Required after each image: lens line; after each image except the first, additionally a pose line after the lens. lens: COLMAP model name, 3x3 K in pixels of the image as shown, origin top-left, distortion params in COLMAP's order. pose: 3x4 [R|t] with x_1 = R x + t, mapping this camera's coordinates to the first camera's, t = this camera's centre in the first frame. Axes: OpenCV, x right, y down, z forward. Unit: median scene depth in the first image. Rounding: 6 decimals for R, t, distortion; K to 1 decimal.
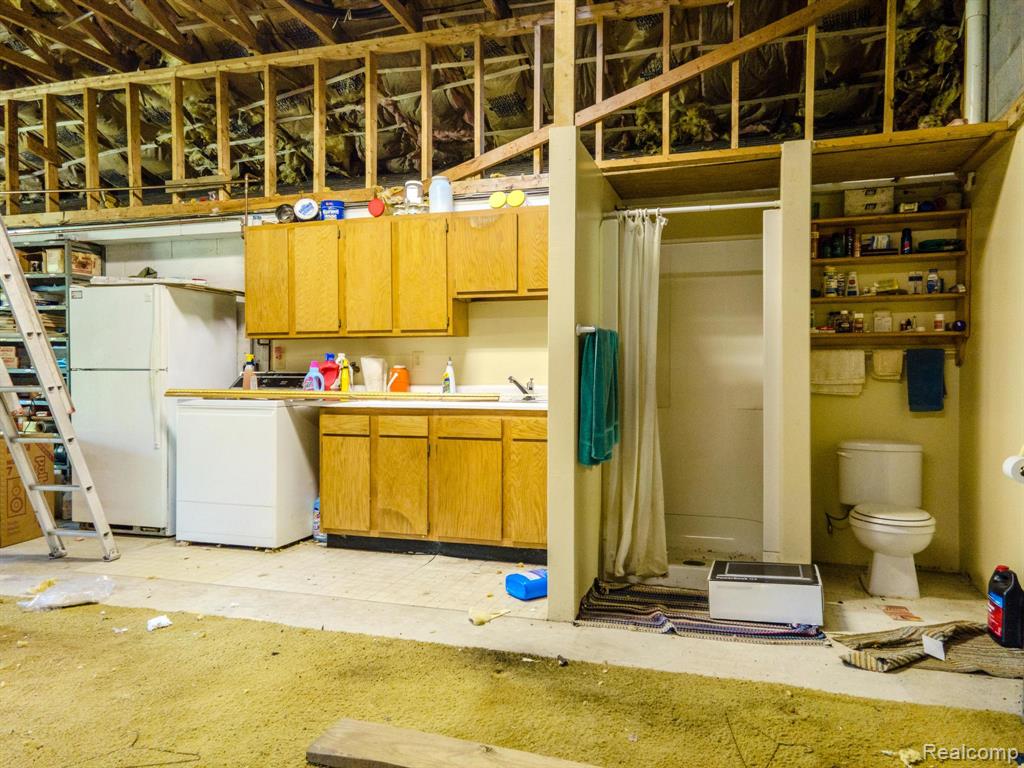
lens RADIAL K [[735.3, 0, 518.7], [0, 735.3, 383.7], [0, 0, 1]] dist [0.006747, 0.007373]
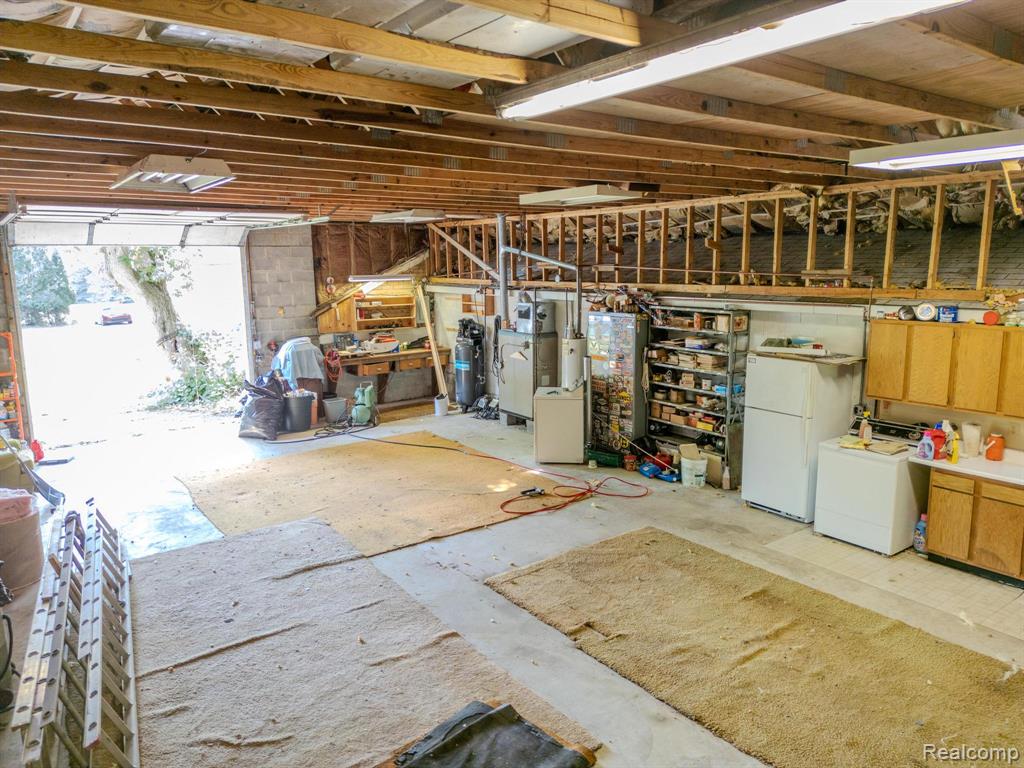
lens RADIAL K [[709.9, 0, 509.6], [0, 709.9, 376.9], [0, 0, 1]] dist [0.012928, -0.000817]
pose [[0.802676, 0.088743, -0.589776, -0.118754], [0.007984, 0.987181, 0.159406, -0.333816], [0.596362, -0.132660, 0.791678, -0.499570]]
